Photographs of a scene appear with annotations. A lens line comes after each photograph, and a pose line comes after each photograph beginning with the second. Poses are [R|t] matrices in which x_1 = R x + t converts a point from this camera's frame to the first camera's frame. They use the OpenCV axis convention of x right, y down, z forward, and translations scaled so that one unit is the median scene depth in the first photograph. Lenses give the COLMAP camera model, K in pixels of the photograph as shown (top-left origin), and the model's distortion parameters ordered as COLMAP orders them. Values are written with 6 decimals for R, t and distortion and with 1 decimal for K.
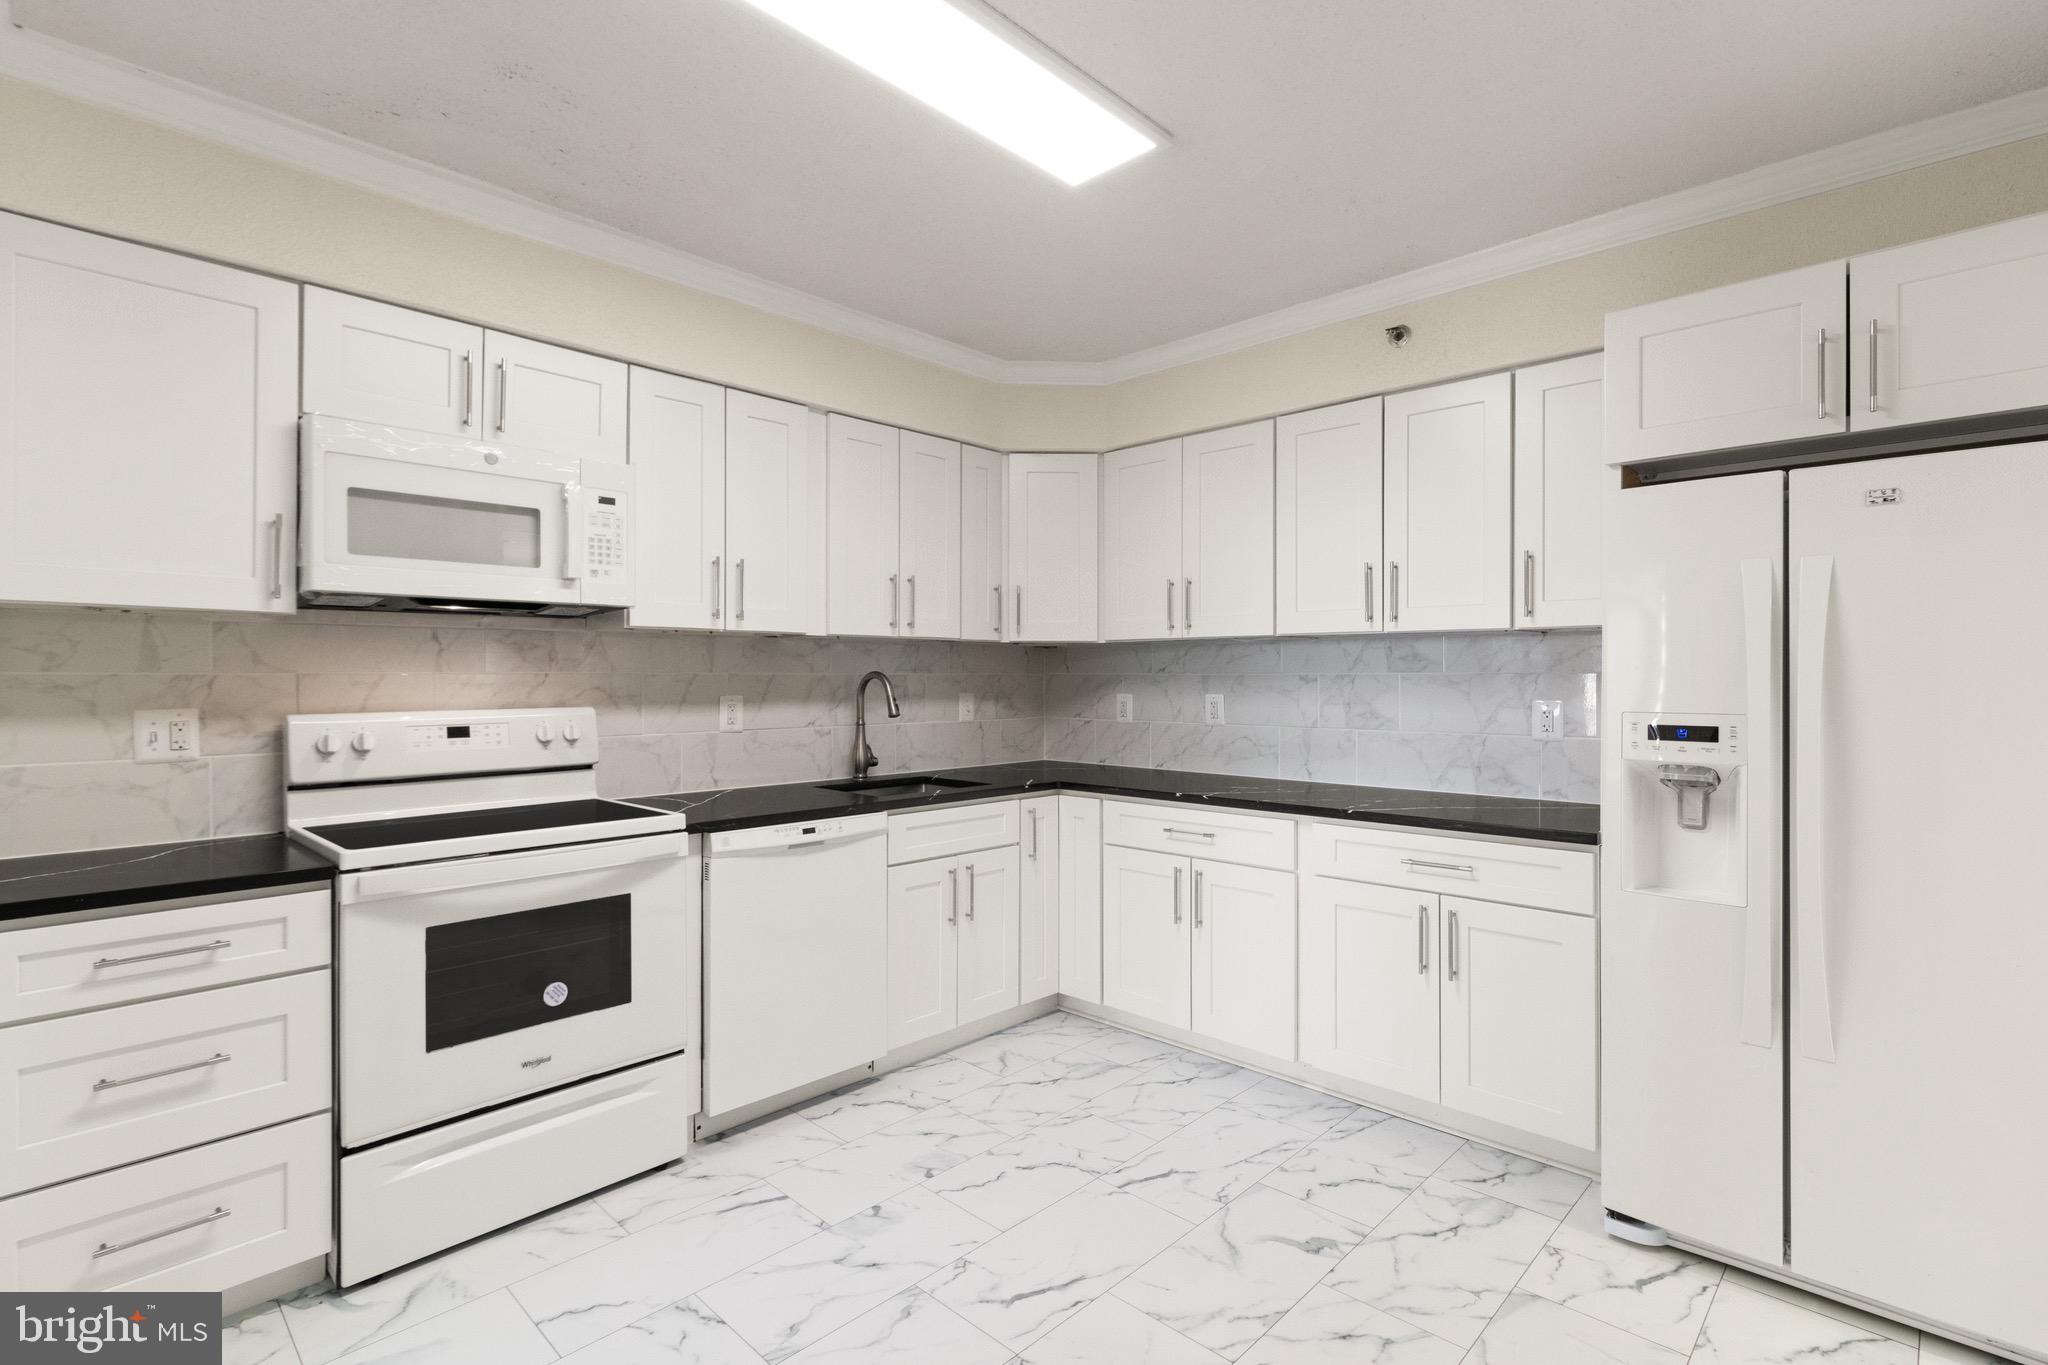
lens RADIAL K [[958.7, 0, 1025.4], [0, 958.7, 677.7], [0, 0, 1]] dist [0.000663, 0.001161]
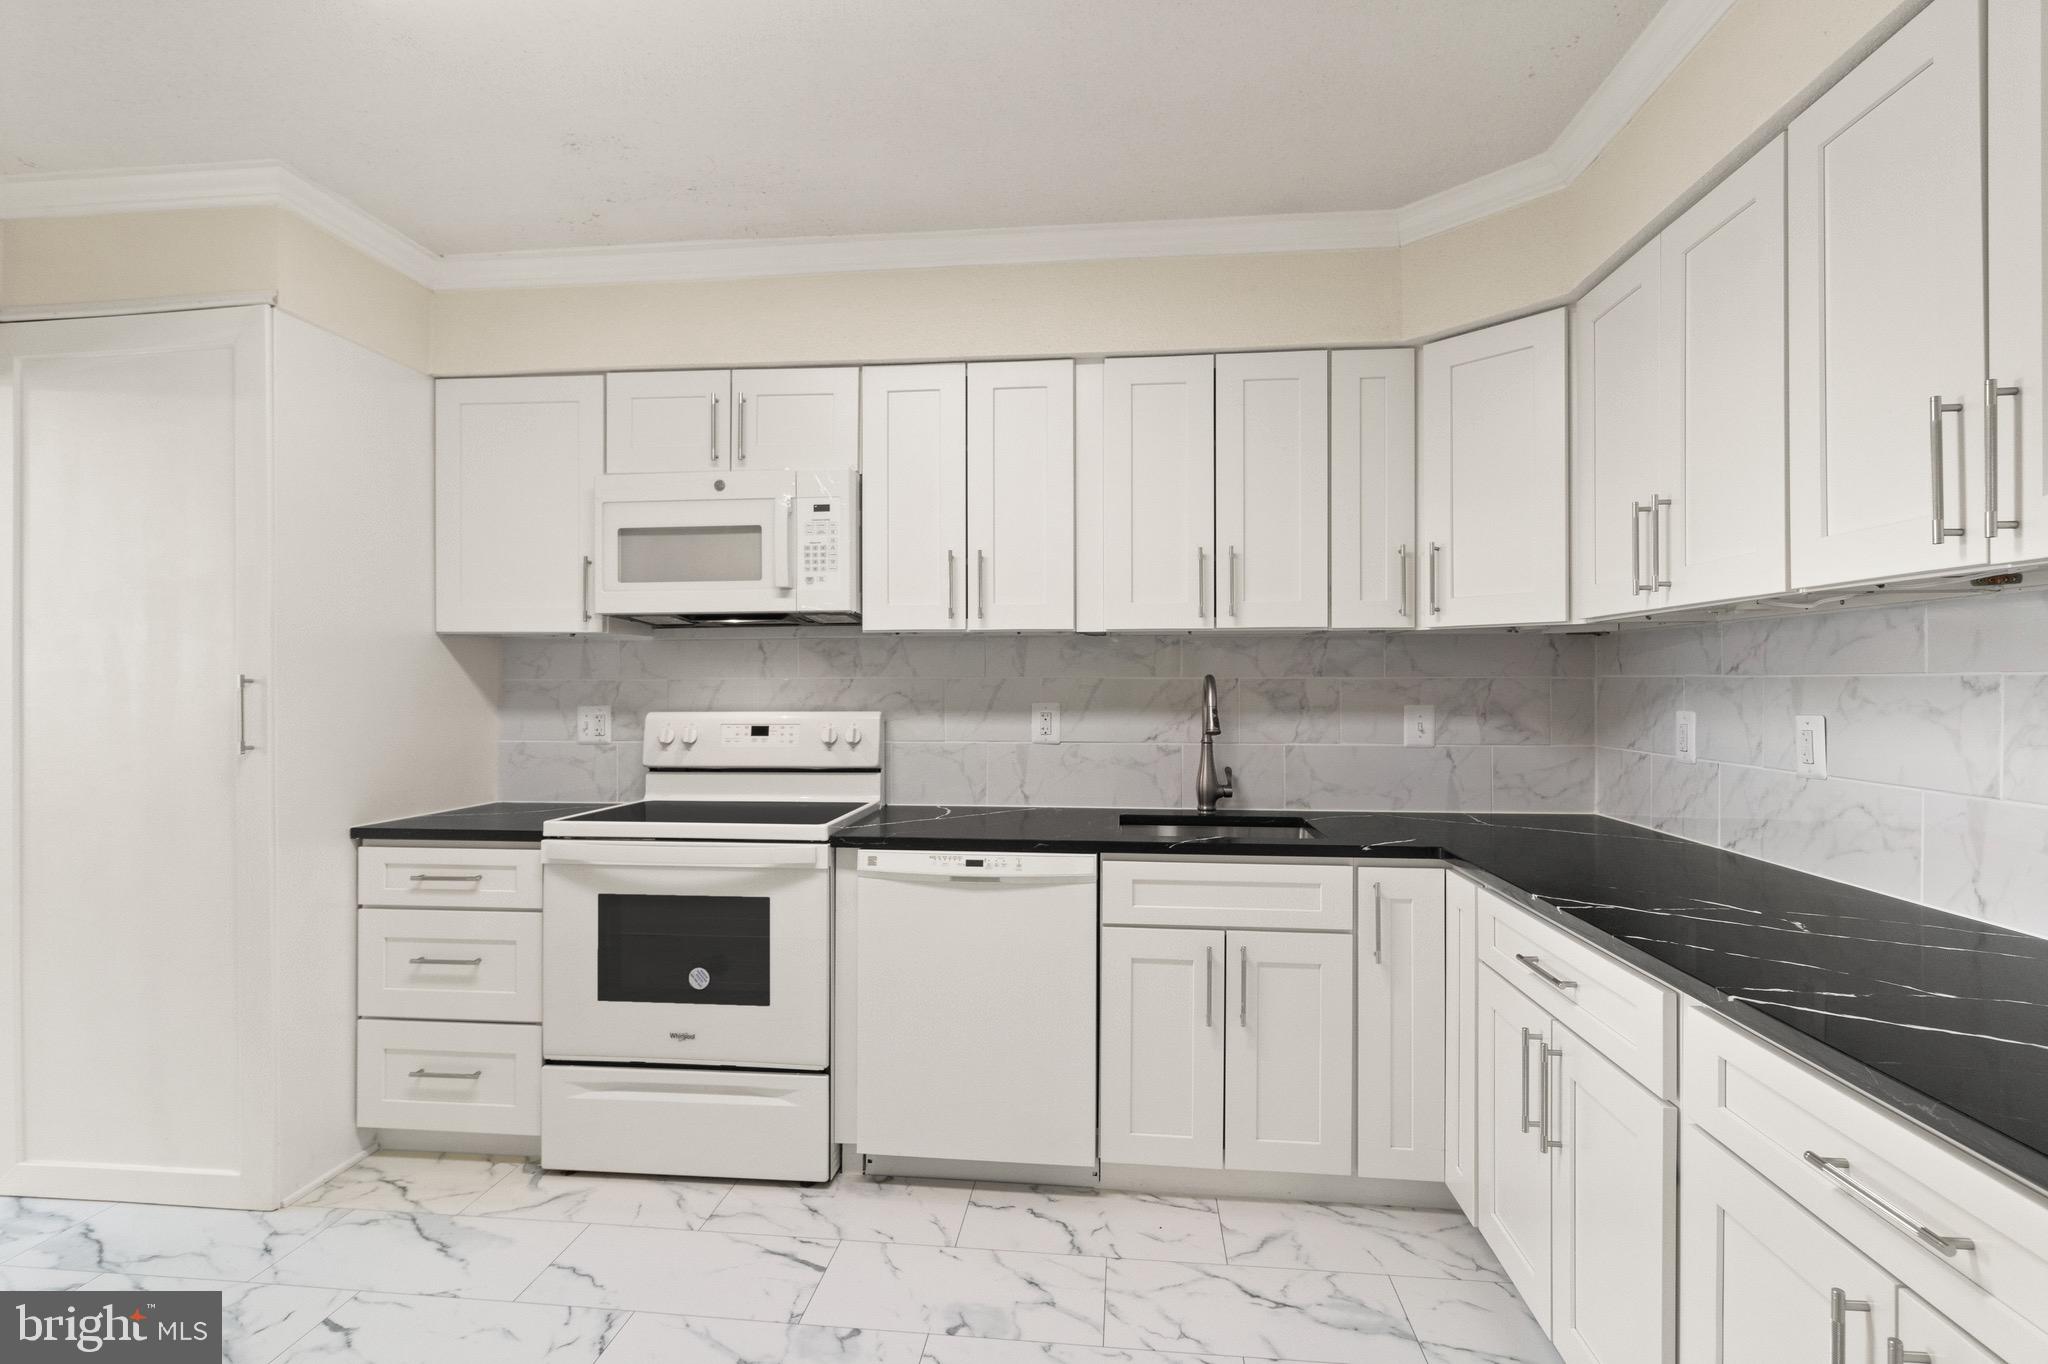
lens RADIAL K [[1005.9, 0, 1022.1], [0, 1005.9, 683.4], [0, 0, 1]] dist [-0.003175, -0.000549]
pose [[0.611313, 0.000158, -0.791389, 0.498509], [0.000030, 1.000000, 0.000223, 0.000463], [0.791389, -0.000160, 0.611313, 0.484071]]
